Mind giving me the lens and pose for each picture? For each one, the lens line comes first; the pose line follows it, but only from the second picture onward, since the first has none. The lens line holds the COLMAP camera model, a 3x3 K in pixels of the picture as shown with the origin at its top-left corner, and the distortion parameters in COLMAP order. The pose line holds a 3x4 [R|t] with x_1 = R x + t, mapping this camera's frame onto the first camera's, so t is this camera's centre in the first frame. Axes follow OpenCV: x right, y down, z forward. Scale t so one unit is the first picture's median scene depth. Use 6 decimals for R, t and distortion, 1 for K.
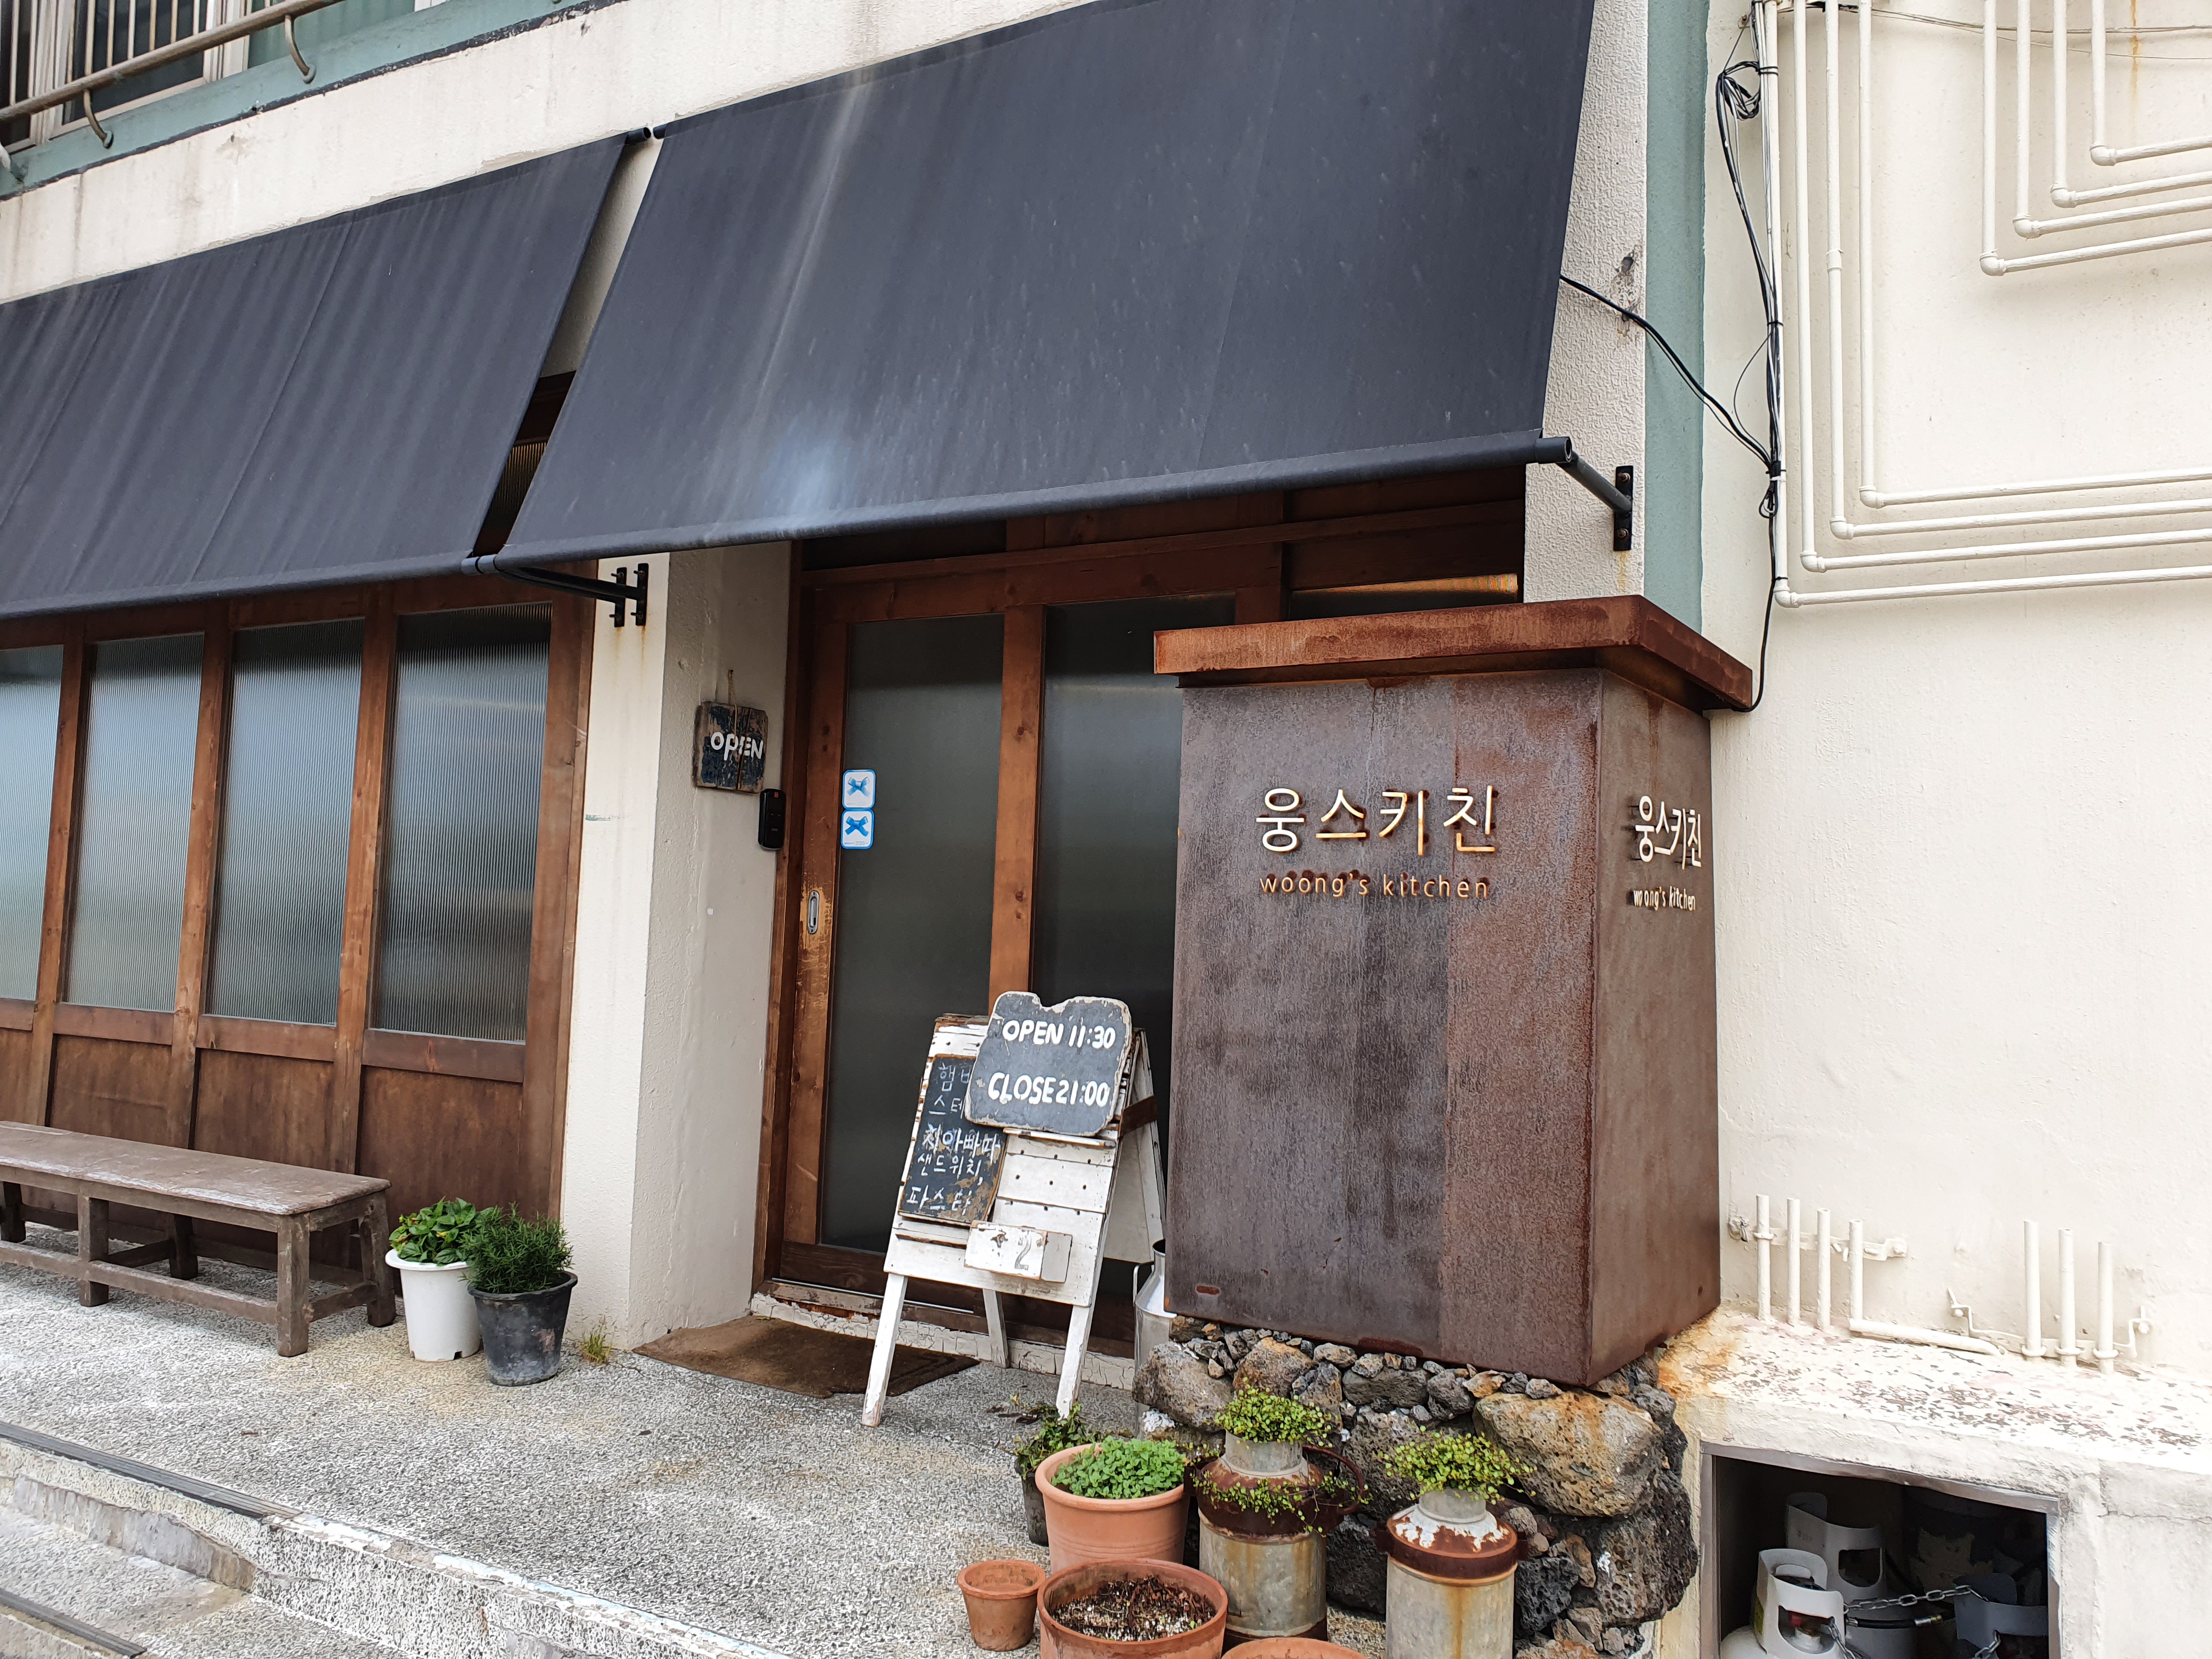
lens RADIAL K [[1738.9, 0, 1101.0], [0, 1738.9, 797.7], [0, 0, 1]] dist [0.003668, 0.023835]
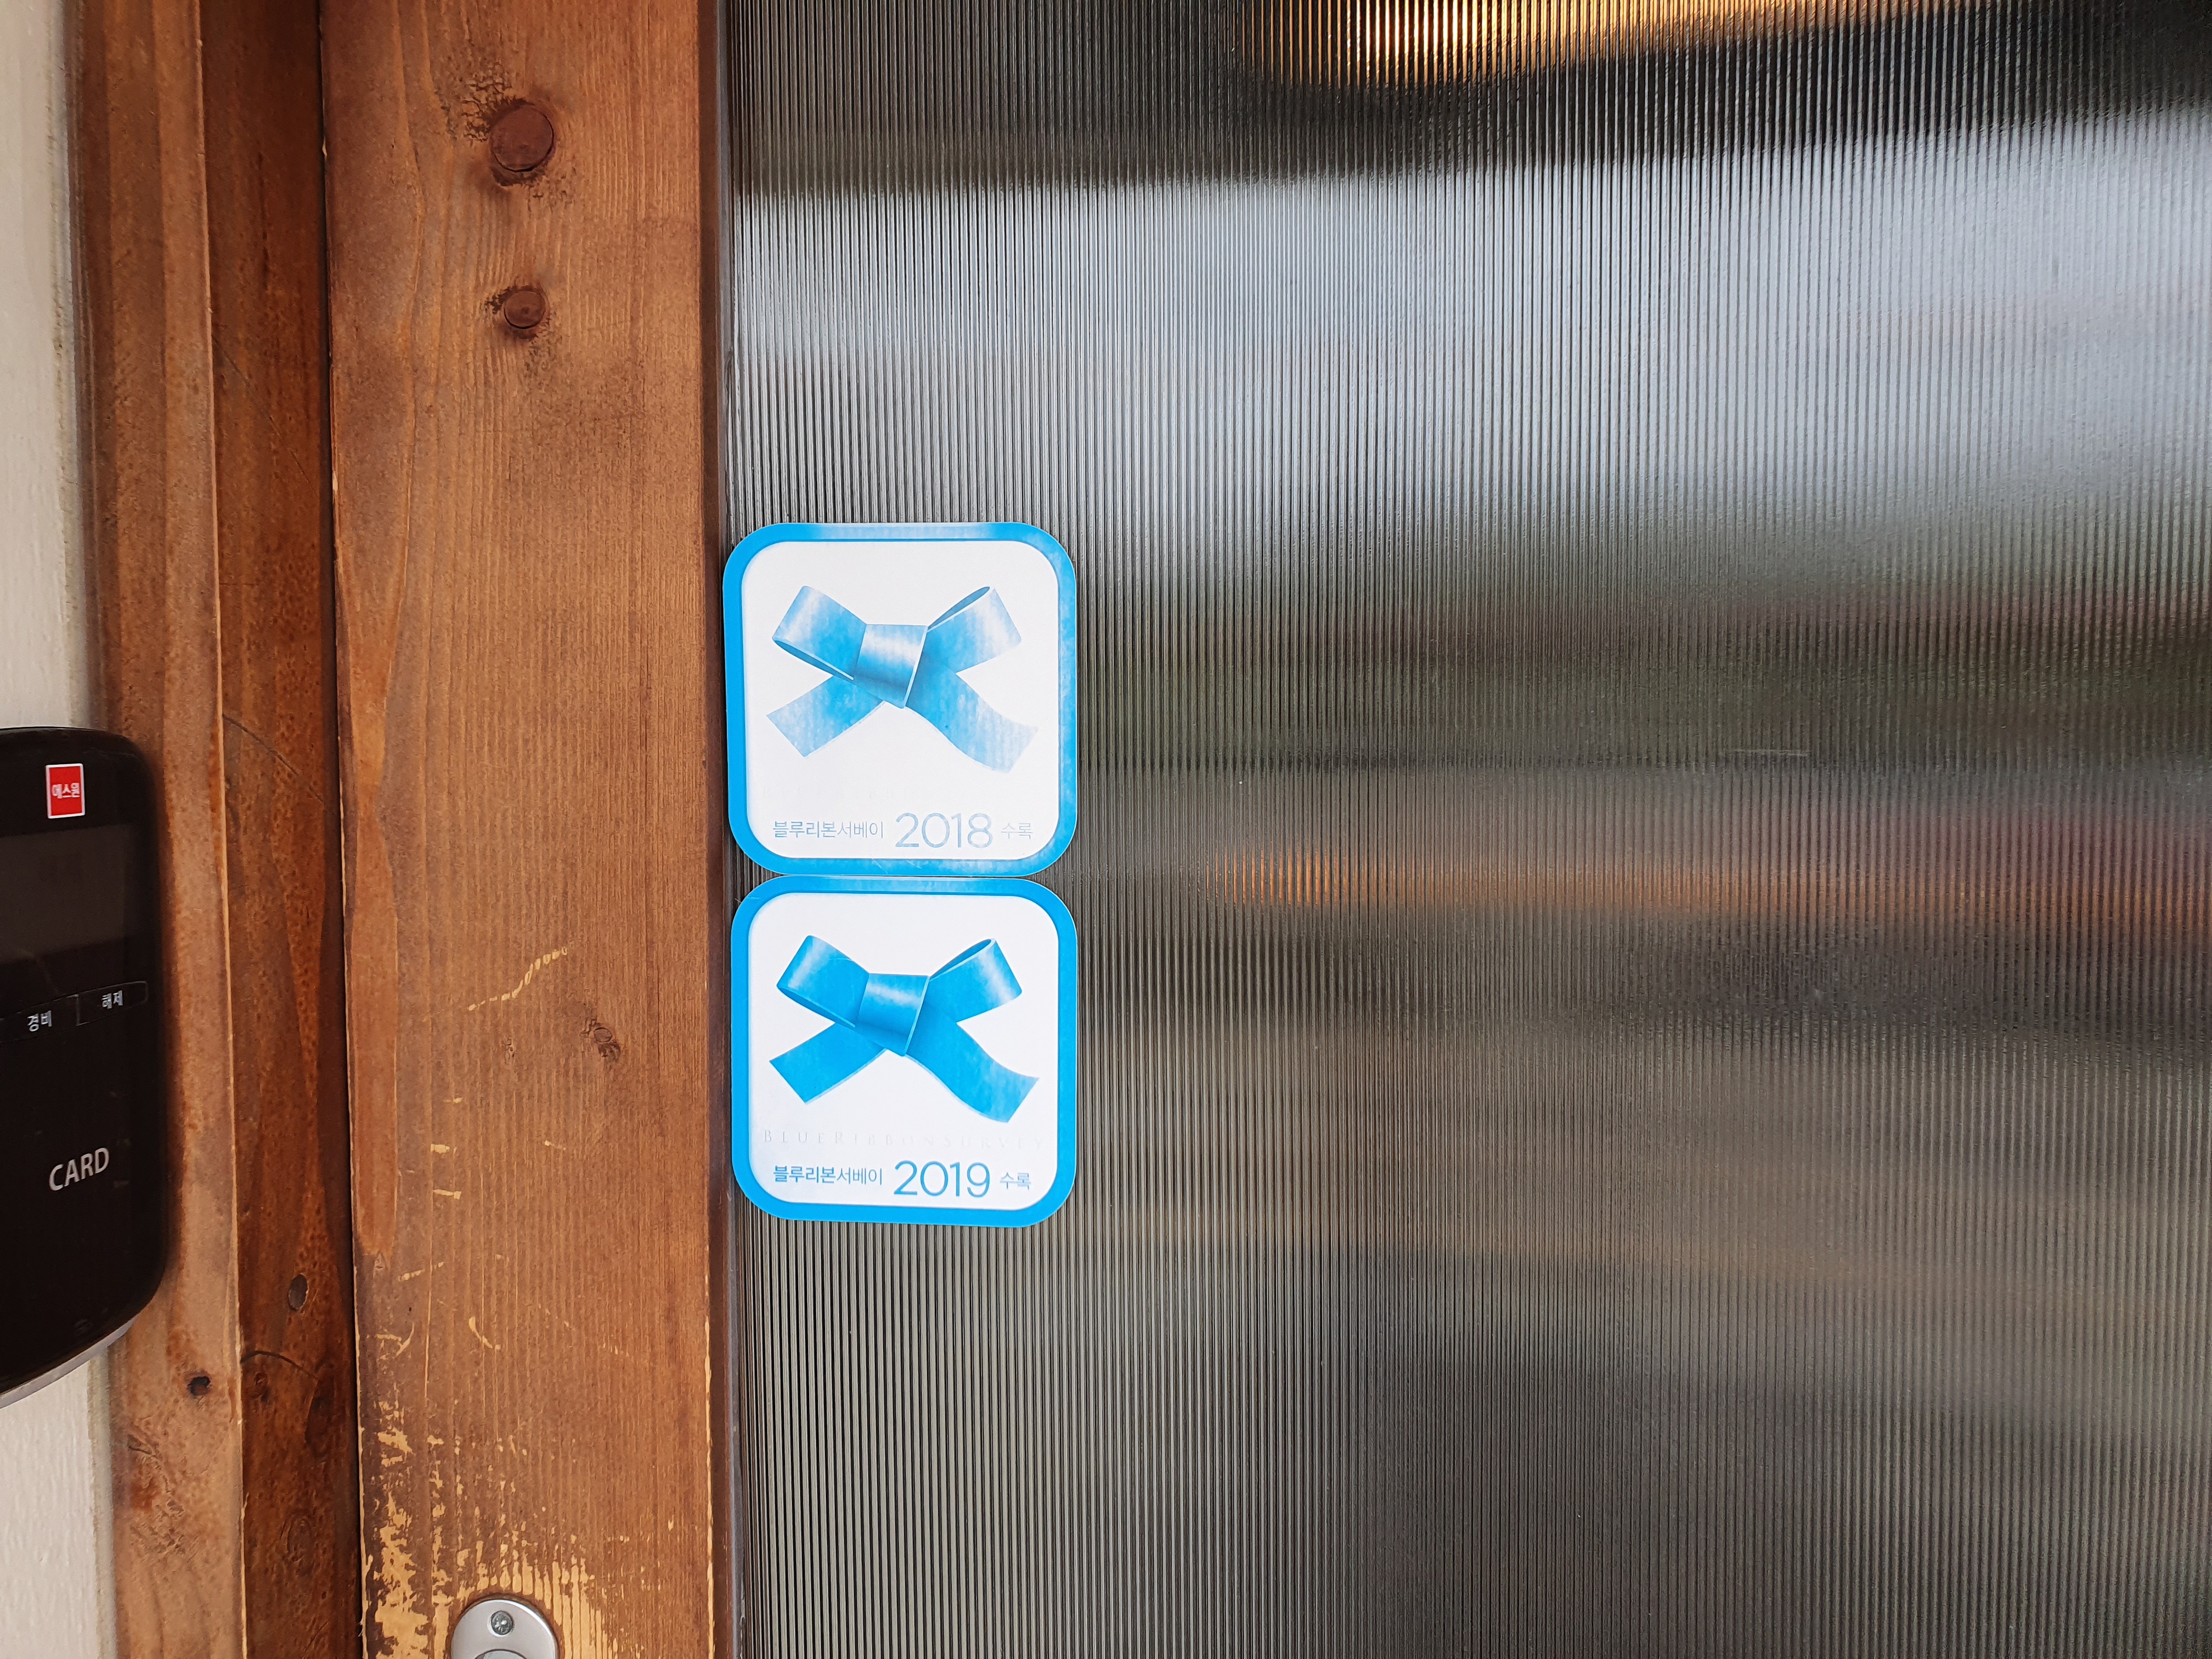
lens RADIAL K [[1738.9, 0, 1087.6], [0, 1738.9, 821.7], [0, 0, 1]] dist [0.003668, 0.023835]
pose [[0.904759, -0.068748, 0.420340, -0.213715], [-0.006827, 0.984420, 0.175700, -0.020367], [-0.425870, -0.161836, 0.890193, 1.085555]]
